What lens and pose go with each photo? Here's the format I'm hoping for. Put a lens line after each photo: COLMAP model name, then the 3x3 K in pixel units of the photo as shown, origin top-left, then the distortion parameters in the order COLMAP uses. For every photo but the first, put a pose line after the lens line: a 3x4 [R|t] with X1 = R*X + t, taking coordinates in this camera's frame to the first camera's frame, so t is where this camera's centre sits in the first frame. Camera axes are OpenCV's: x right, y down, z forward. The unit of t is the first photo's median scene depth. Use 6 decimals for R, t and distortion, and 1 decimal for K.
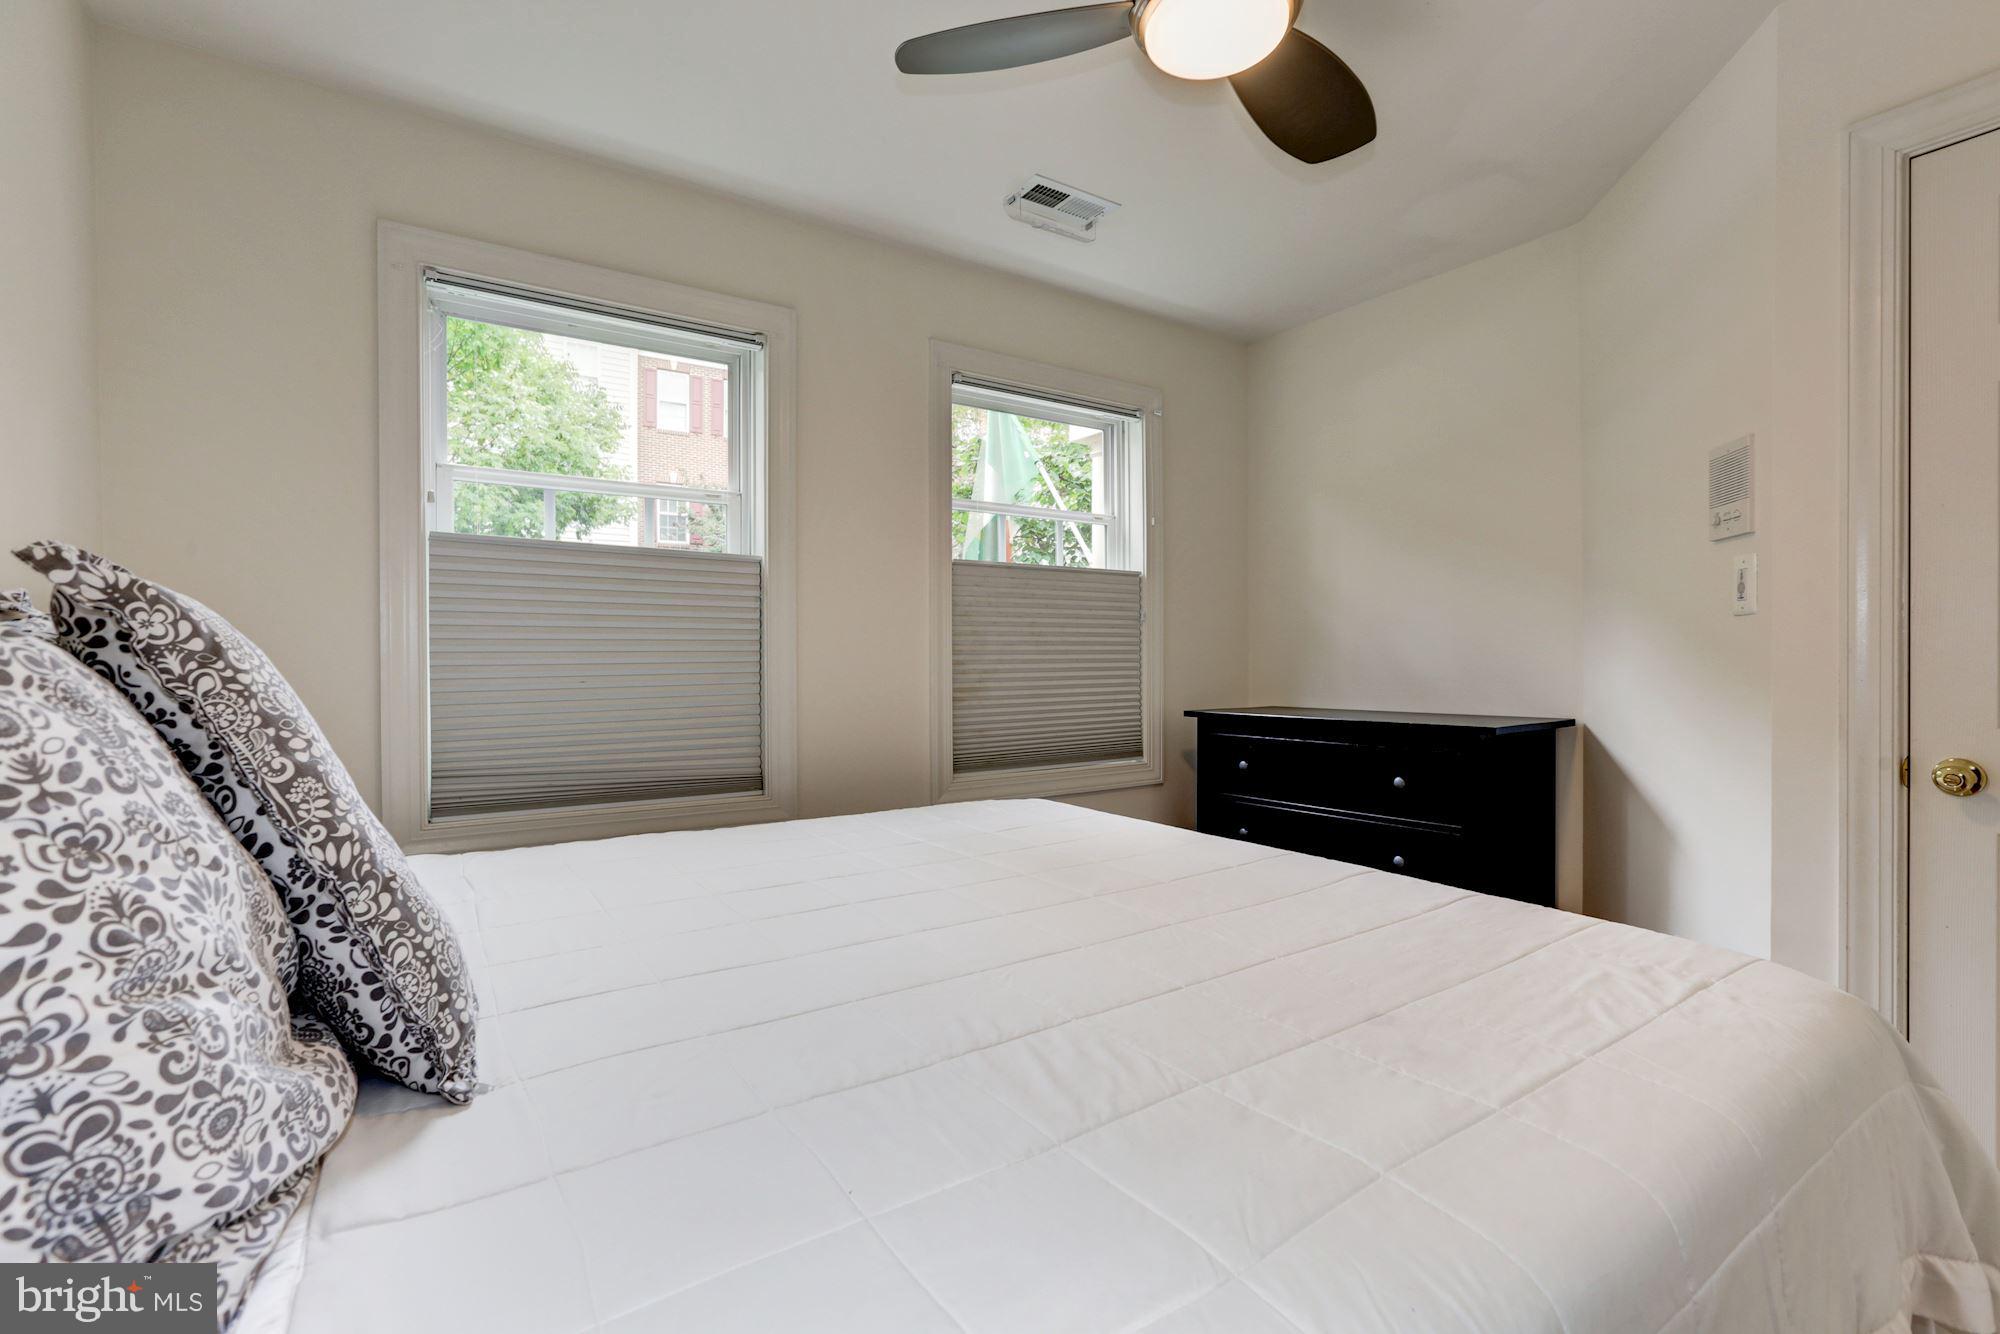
lens RADIAL K [[896.9, 0, 1005.7], [0, 896.9, 661.7], [0, 0, 1]] dist [-0.017805, 0.007886]
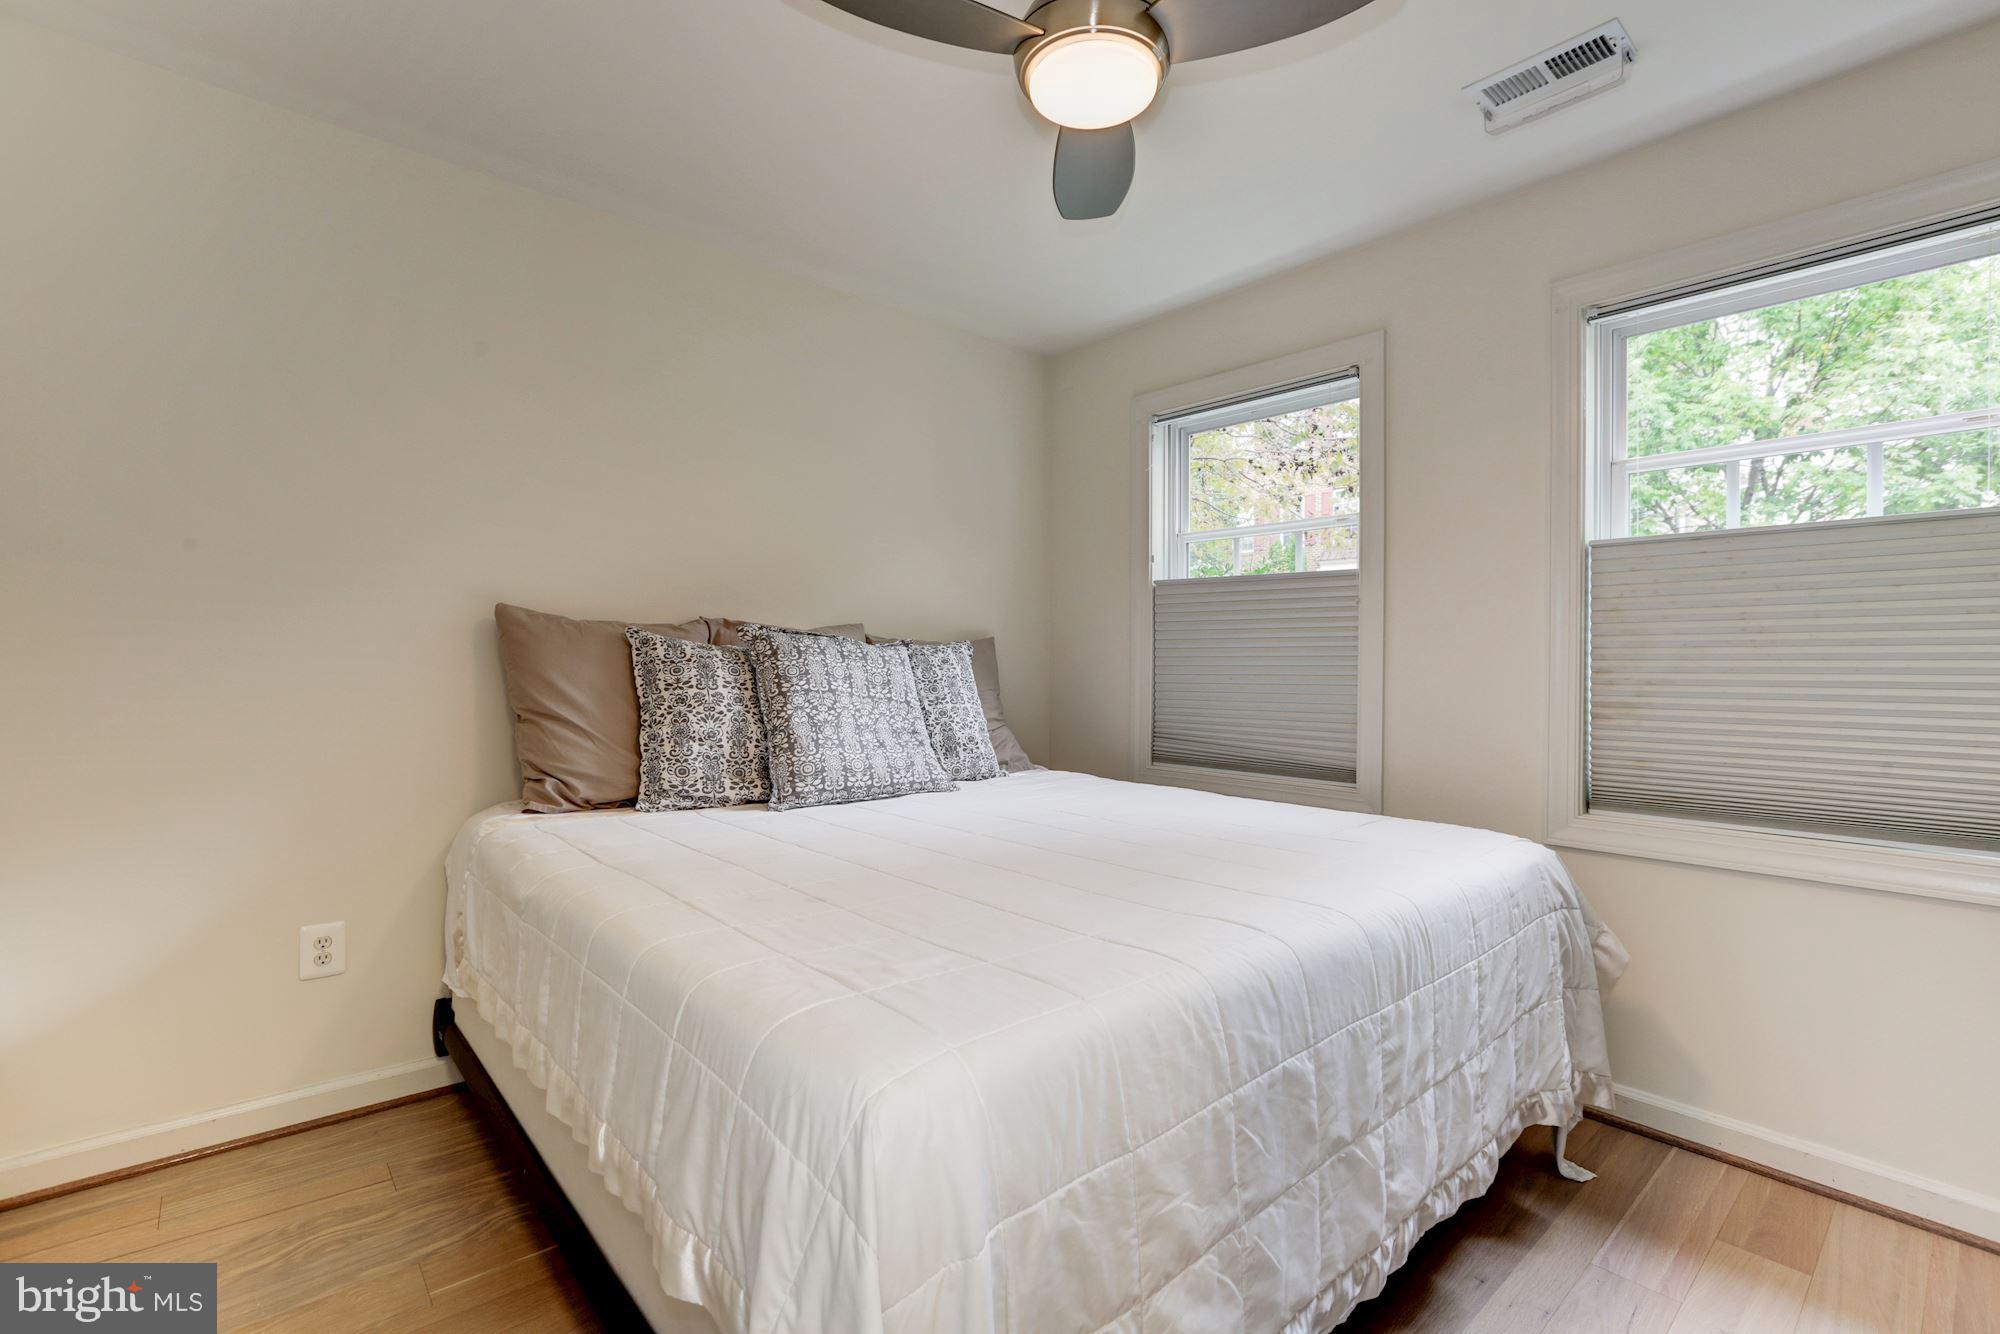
lens RADIAL K [[896.9, 0, 1006.6], [0, 896.9, 659.9], [0, 0, 1]] dist [-0.017805, 0.007886]
pose [[0.131887, 0.000784, -0.991265, 0.672795], [-0.013967, 0.999902, -0.001068, -0.000119], [0.991166, 0.013986, 0.131885, 0.387750]]
